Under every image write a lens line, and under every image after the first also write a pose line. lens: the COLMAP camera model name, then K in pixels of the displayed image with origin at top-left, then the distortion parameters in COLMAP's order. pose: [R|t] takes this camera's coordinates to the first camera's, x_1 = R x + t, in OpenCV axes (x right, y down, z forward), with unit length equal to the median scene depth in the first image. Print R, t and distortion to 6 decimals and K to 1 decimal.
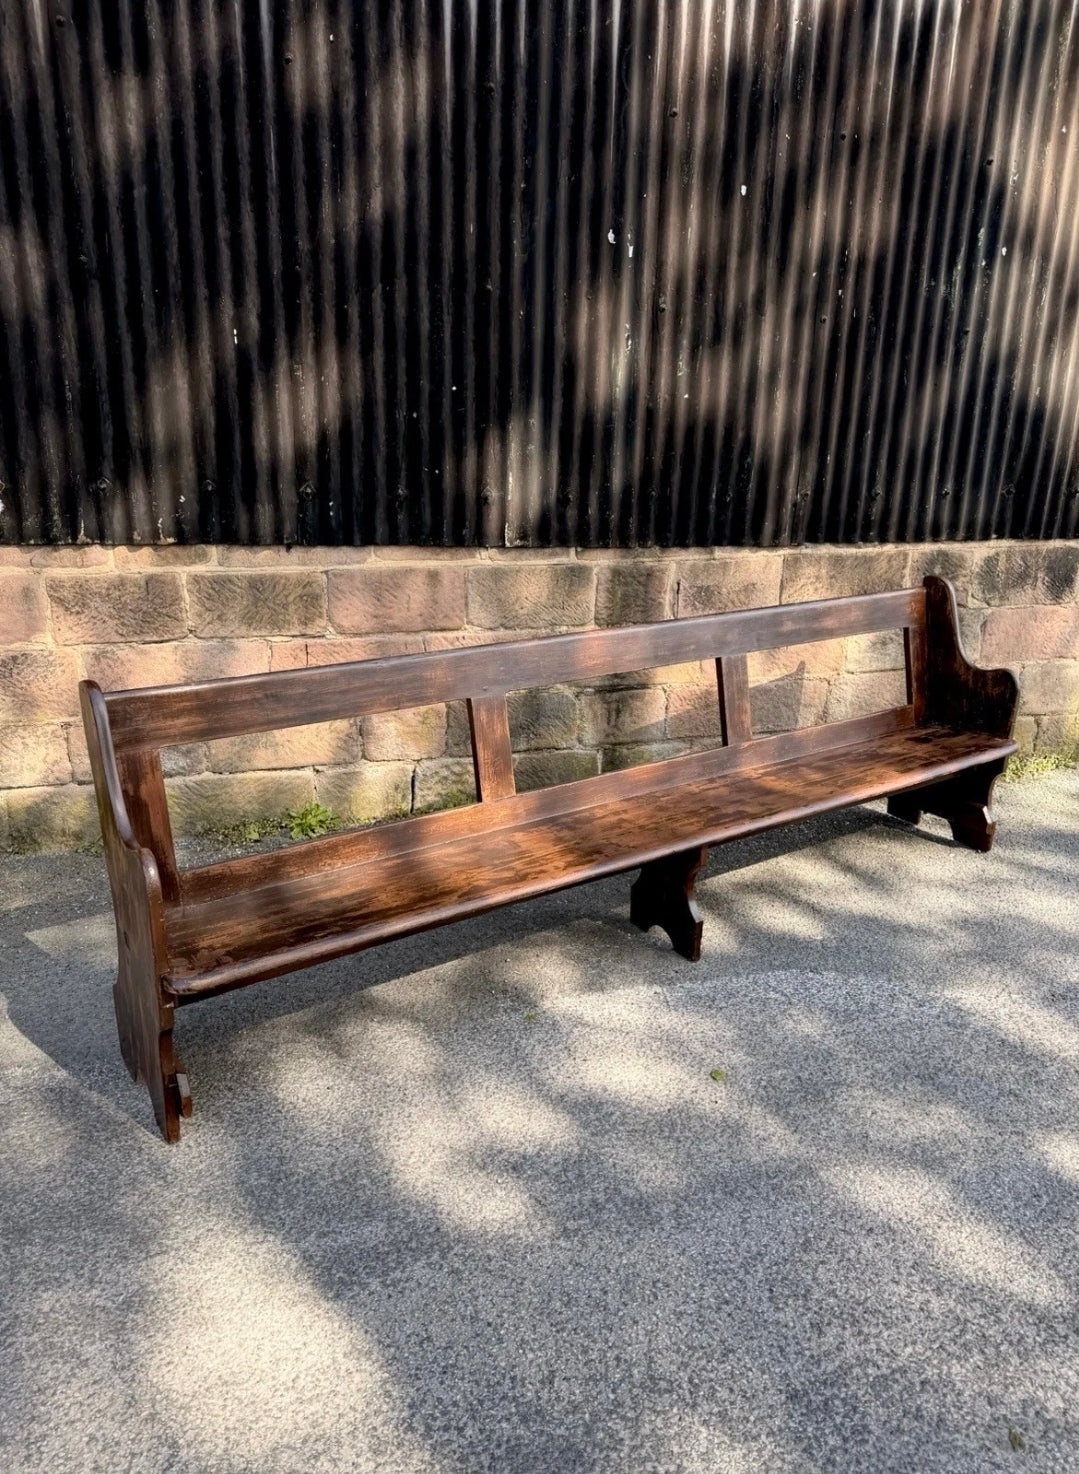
lens RADIAL K [[1034.1, 0, 528.1], [0, 1034.1, 746.0], [0, 0, 1]] dist [0.151840, -0.280772]
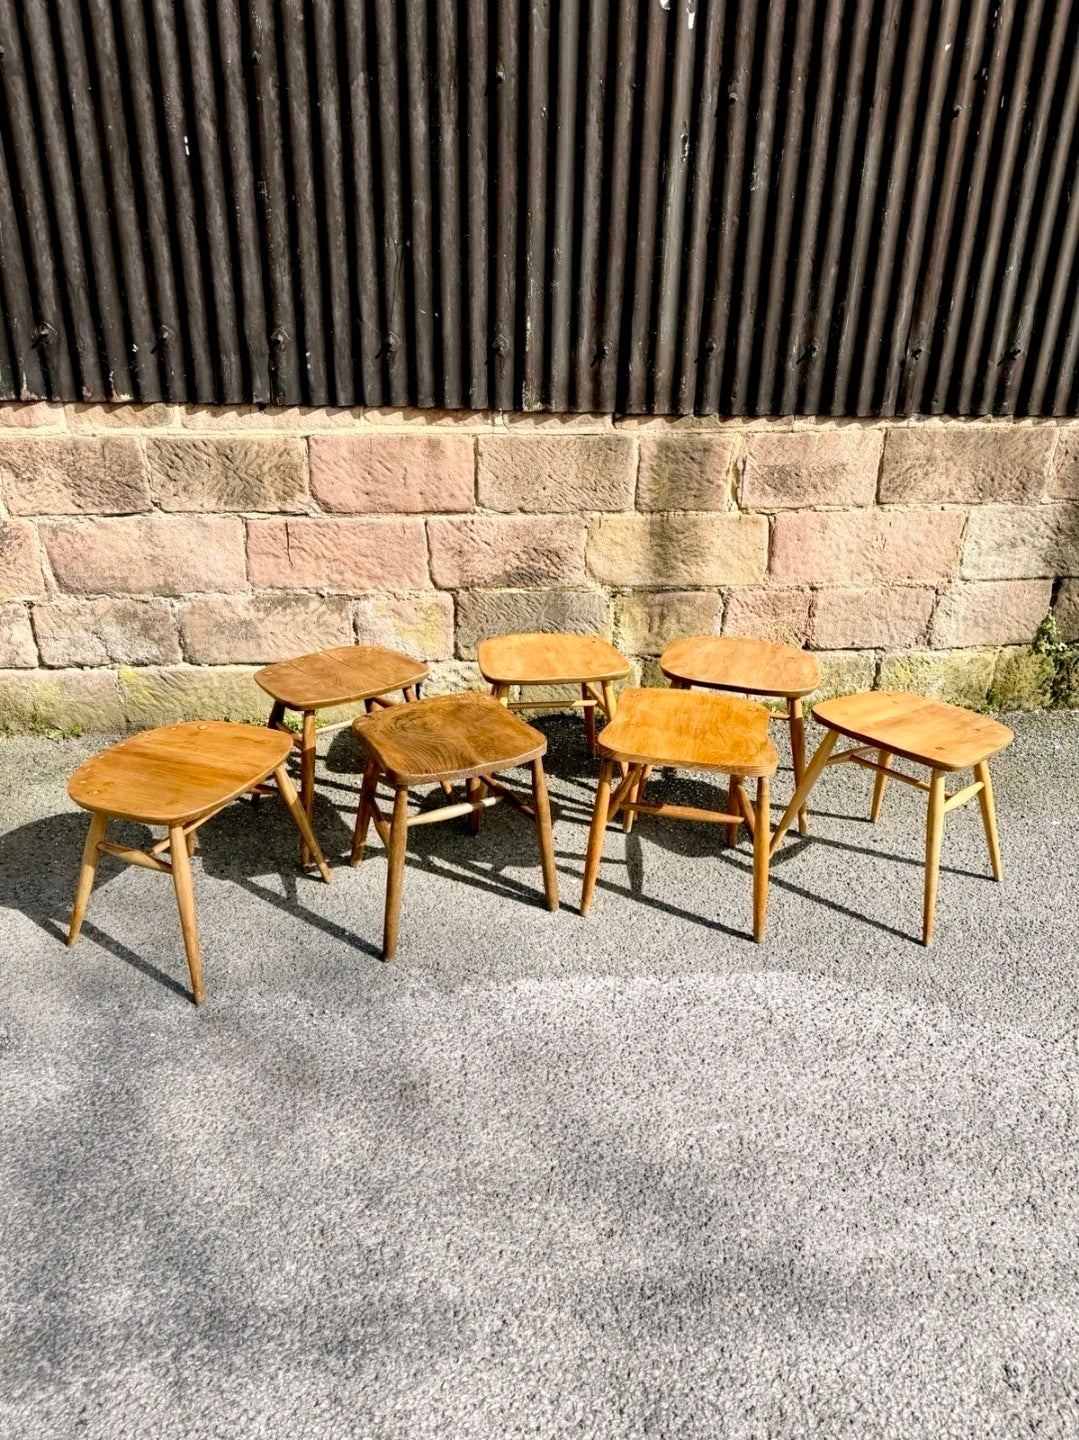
lens RADIAL K [[1007.3, 0, 539.4], [0, 1007.3, 728.2], [0, 0, 1]] dist [0.166486, -0.342783]
pose [[0.983463, 0.072096, -0.166138, 0.141150], [-0.051525, 0.990823, 0.124962, -0.044047], [0.173622, -0.114336, 0.978153, 0.180654]]
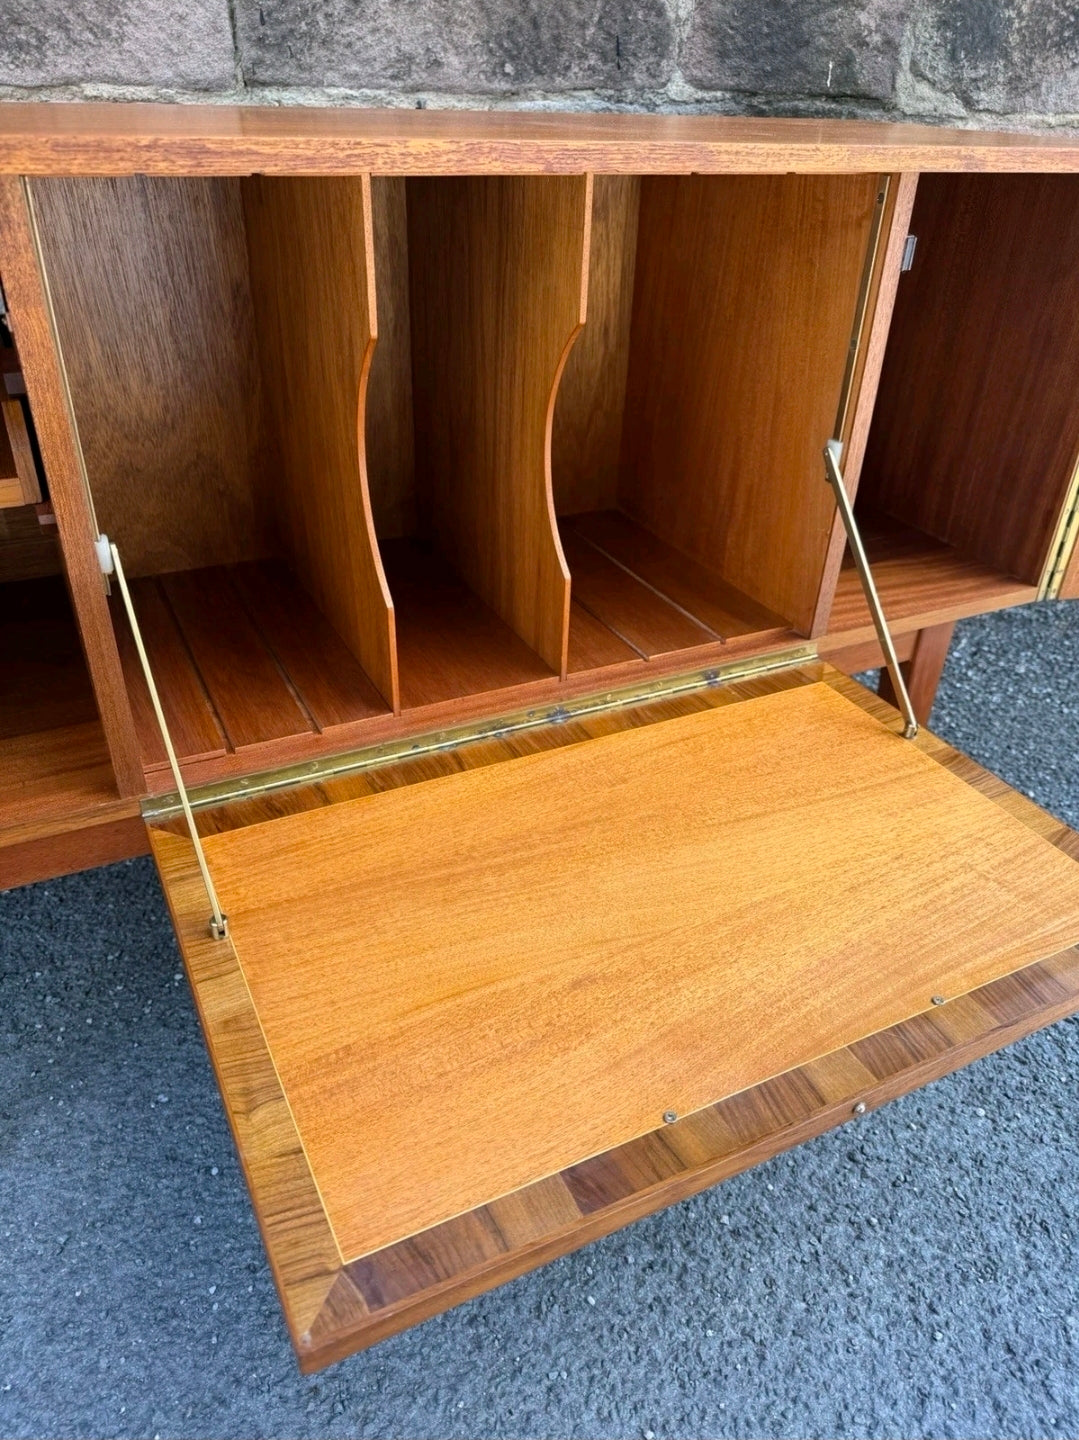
lens RADIAL K [[1026.3, 0, 542.3], [0, 1026.3, 715.6], [0, 0, 1]] dist [-0.008221, -0.002767]
pose [[0.983460, 0.102135, -0.149584, 0.431792], [-0.064323, 0.968960, 0.238702, -0.021682], [0.169321, -0.225132, 0.959503, 0.732486]]
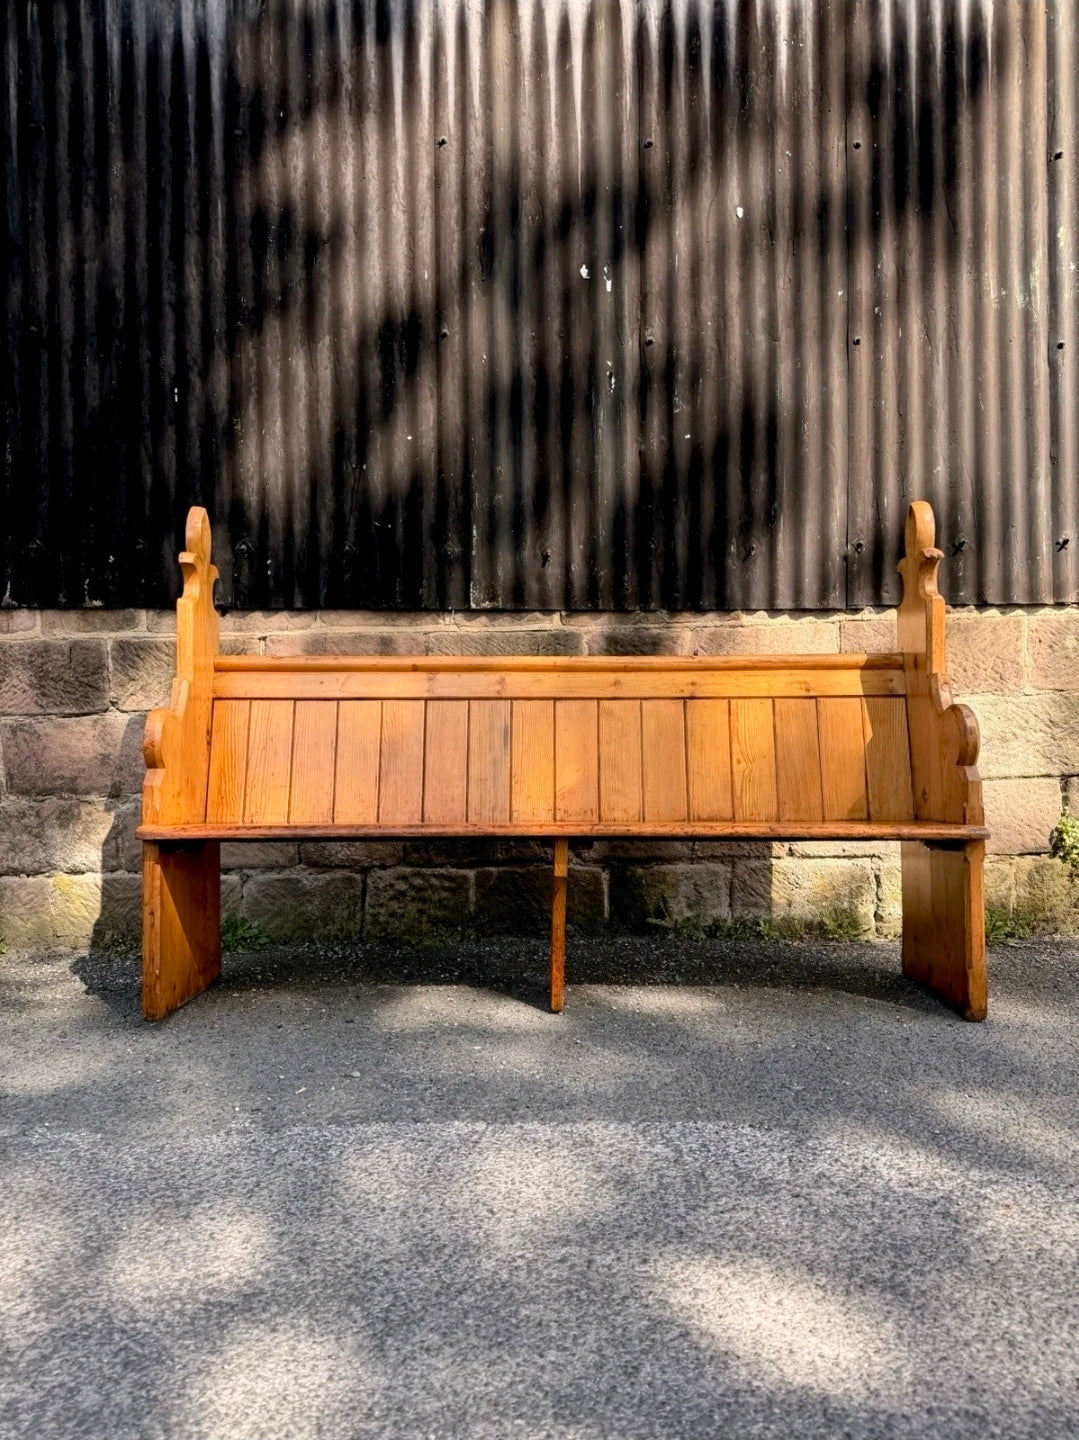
lens RADIAL K [[1017.2, 0, 541.1], [0, 1017.2, 720.9], [0, 0, 1]] dist [0.070551, -0.081301]
pose [[0.961325, -0.031997, -0.273552, 0.253731], [-0.051824, 0.954471, -0.293766, 0.135140], [0.270497, 0.296581, 0.915899, 0.276522]]
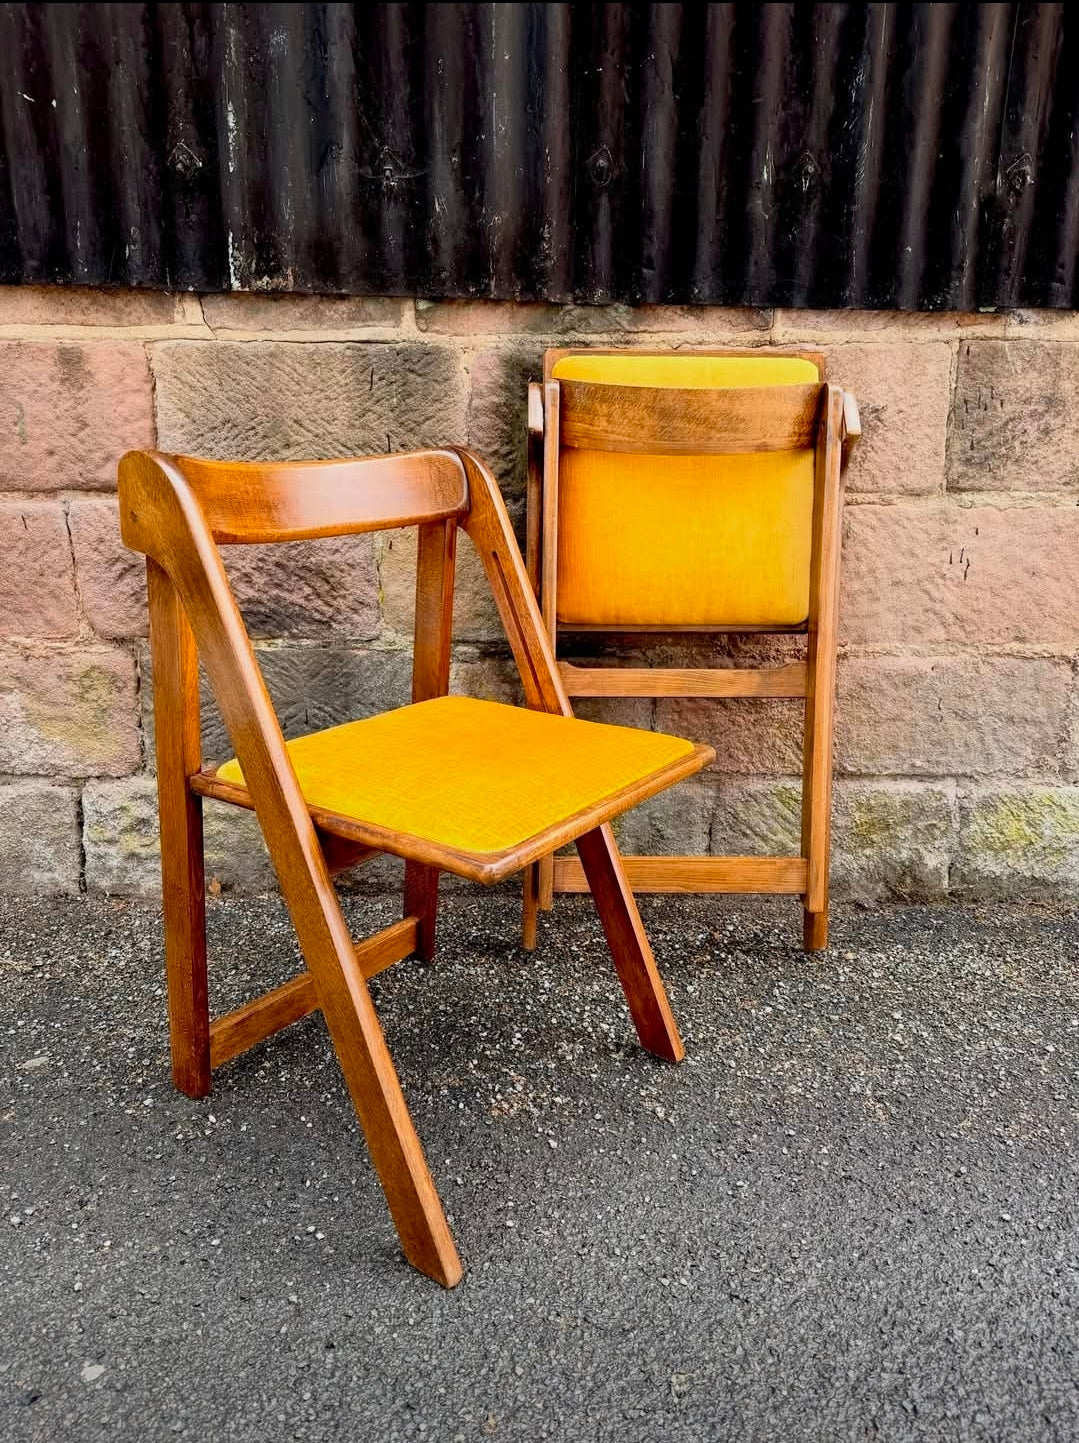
lens RADIAL K [[1025.1, 0, 543.9], [0, 1025.1, 727.5], [0, 0, 1]] dist [0.022109, -0.035235]
pose [[0.963534, 0.064676, -0.259653, 0.217019], [-0.072468, 0.997159, -0.020539, -0.015161], [0.257587, 0.038607, 0.965484, 0.624567]]
